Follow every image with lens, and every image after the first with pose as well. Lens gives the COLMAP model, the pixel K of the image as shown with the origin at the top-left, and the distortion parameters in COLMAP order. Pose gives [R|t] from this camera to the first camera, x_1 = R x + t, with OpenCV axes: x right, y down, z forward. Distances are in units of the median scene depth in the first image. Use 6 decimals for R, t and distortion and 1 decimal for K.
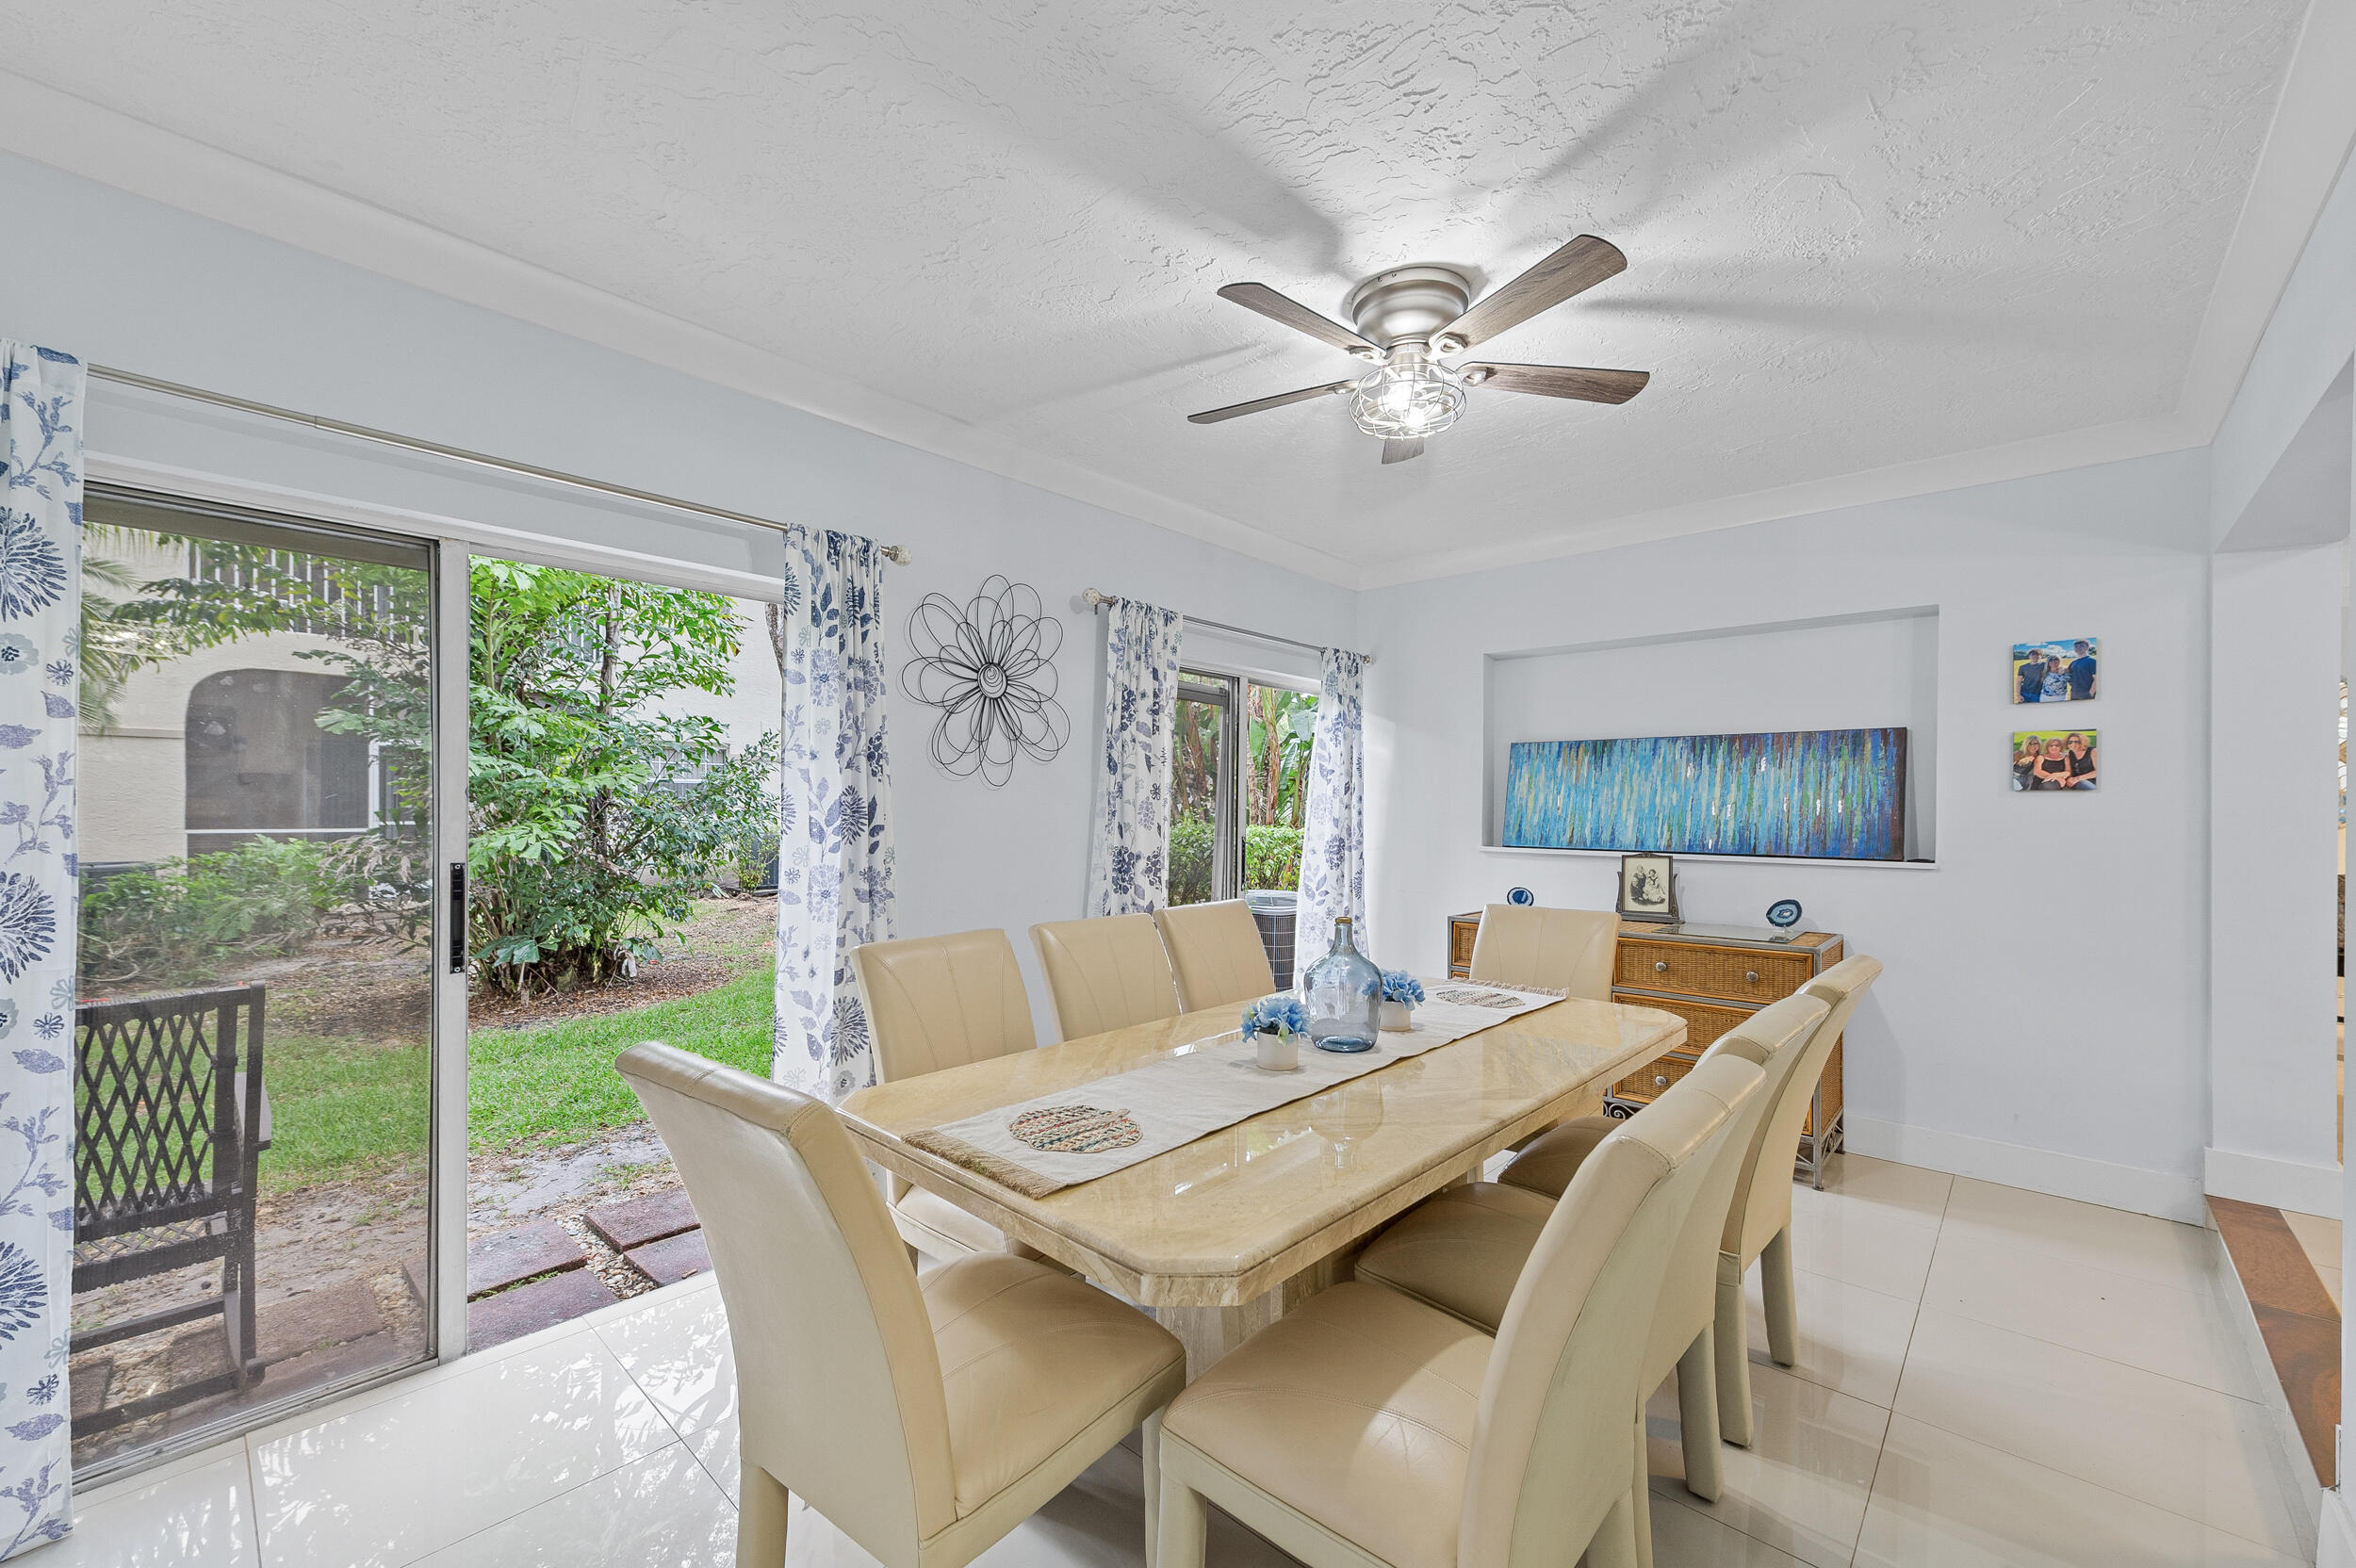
lens RADIAL K [[923.0, 0, 1176.2], [0, 923.0, 809.3], [0, 0, 1]] dist [0.013706, -0.004689]
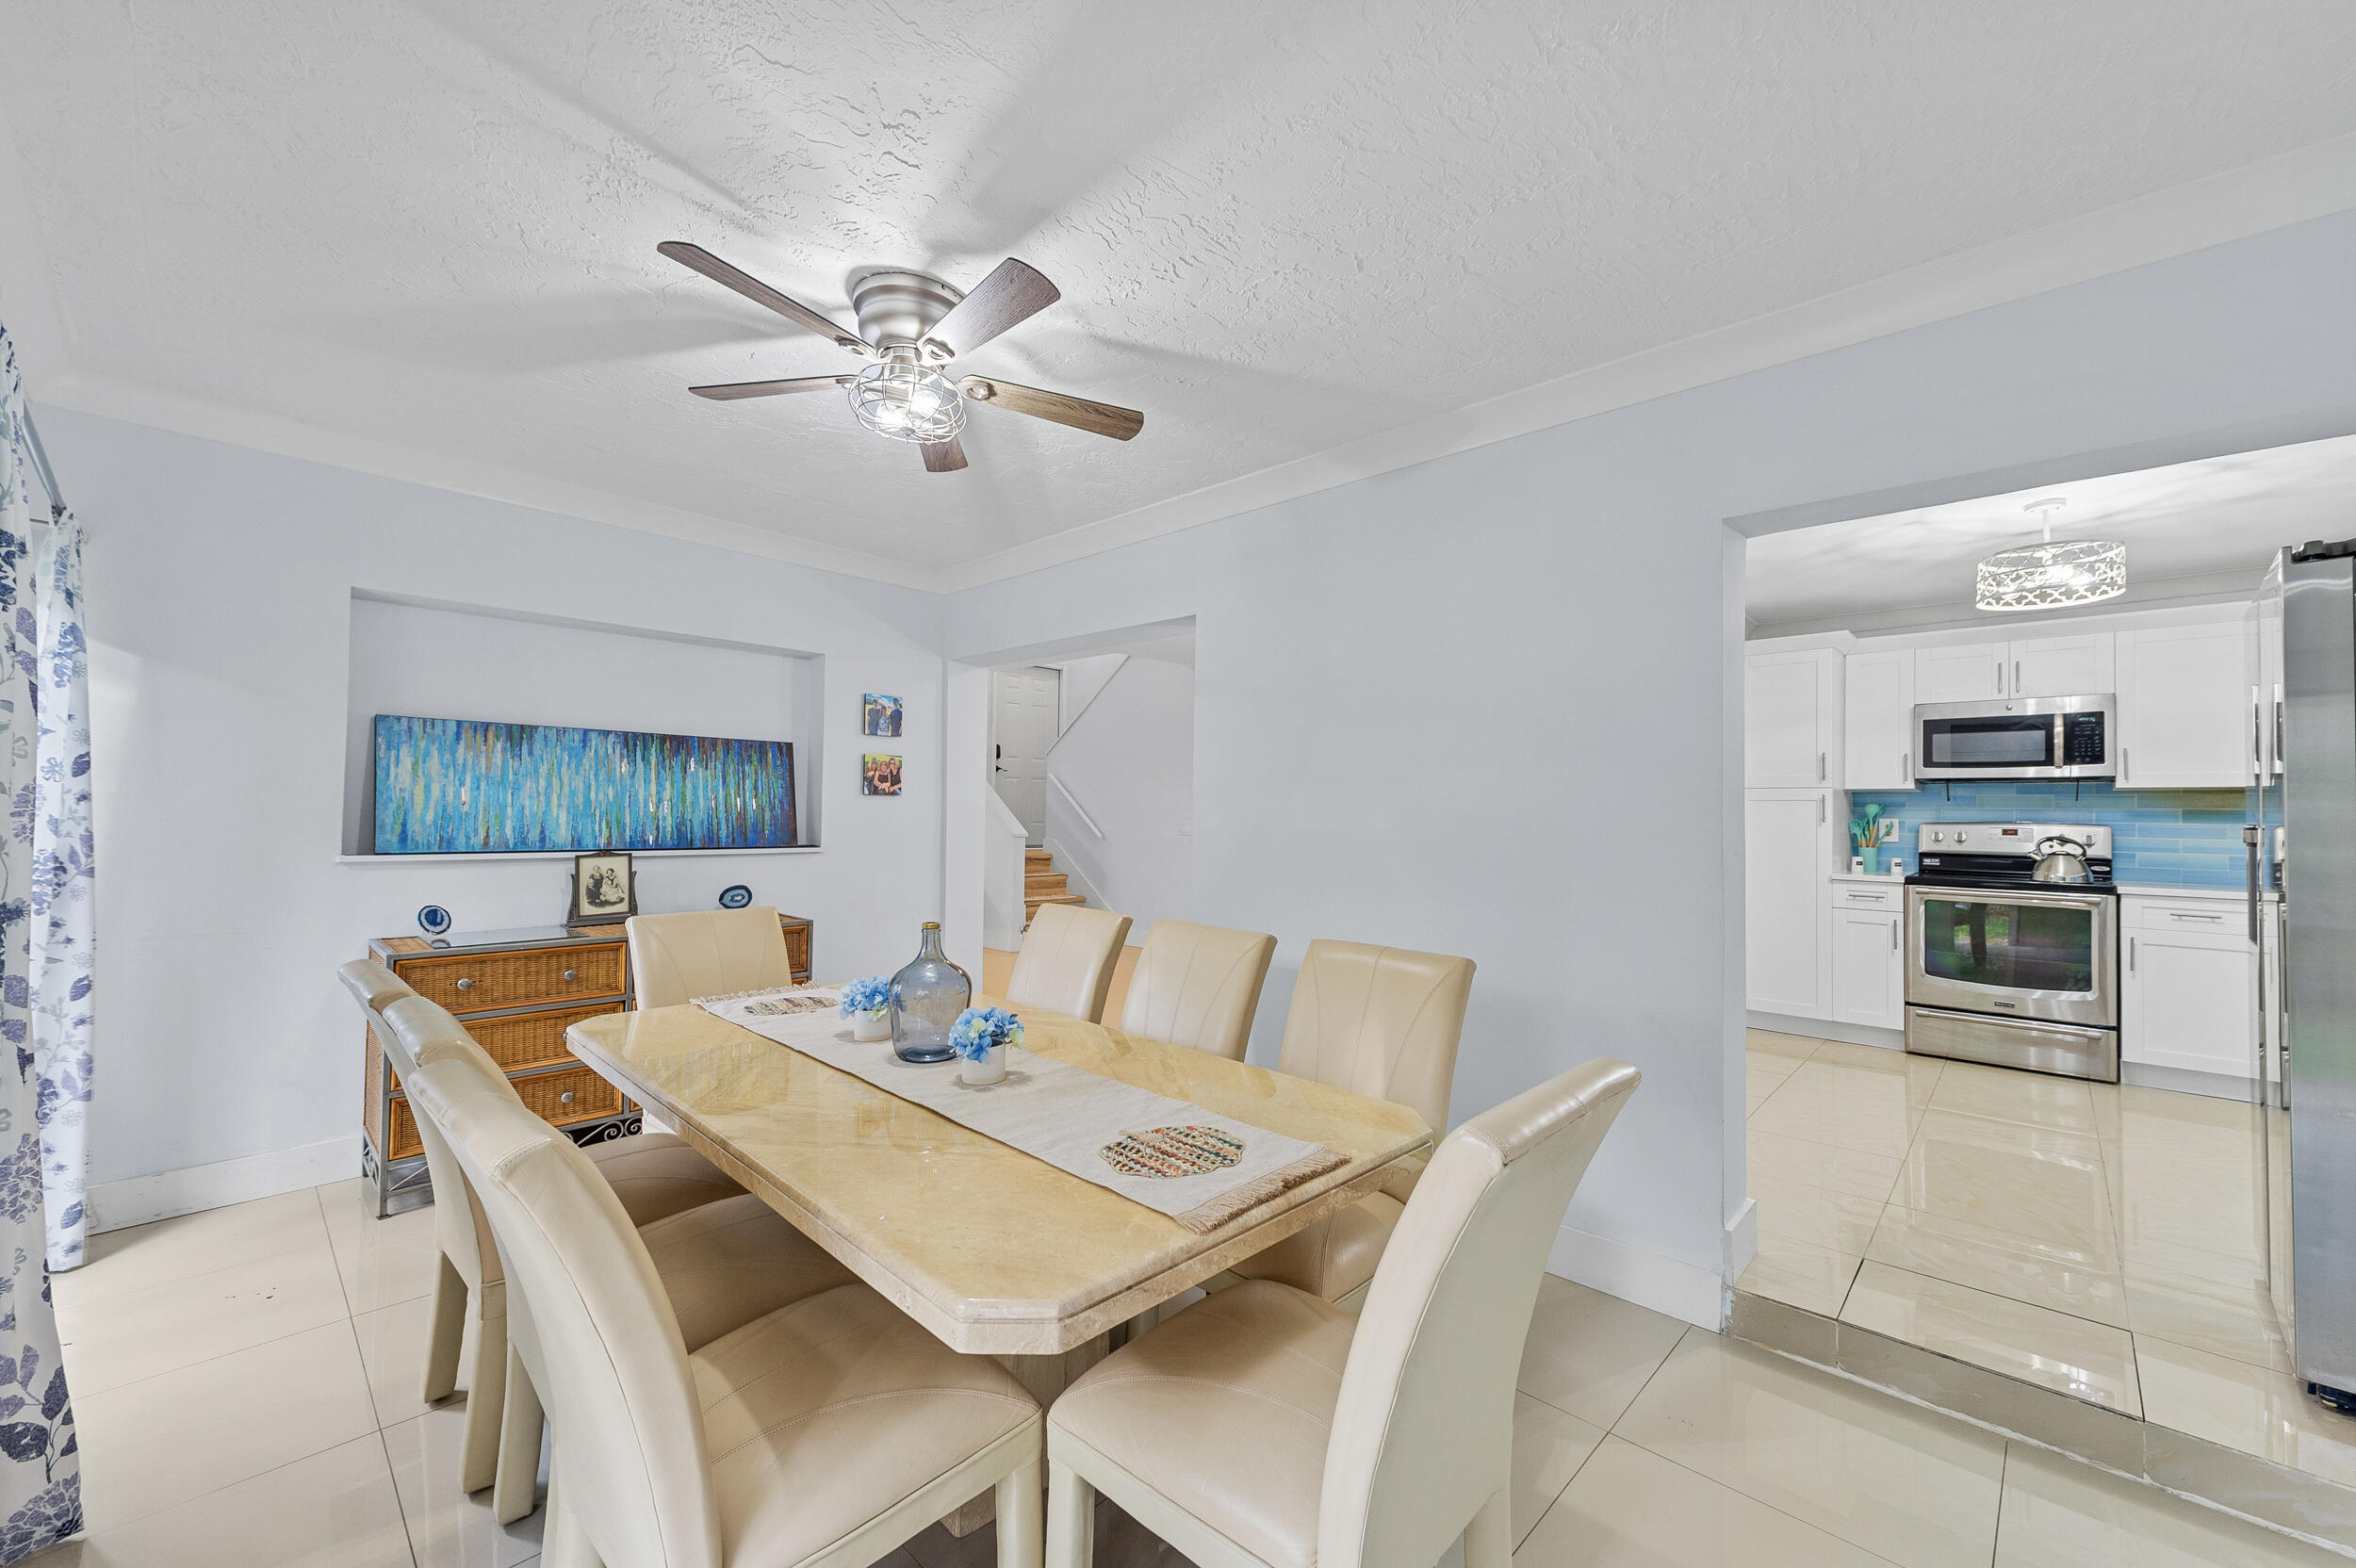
lens RADIAL K [[923.0, 0, 1176.2], [0, 923.0, 809.3], [0, 0, 1]] dist [0.013706, -0.004689]
pose [[0.016527, -0.002009, 0.999861, -0.449883], [-0.009076, 0.999956, 0.002159, -0.003764], [-0.999822, -0.009110, 0.016508, 0.417912]]
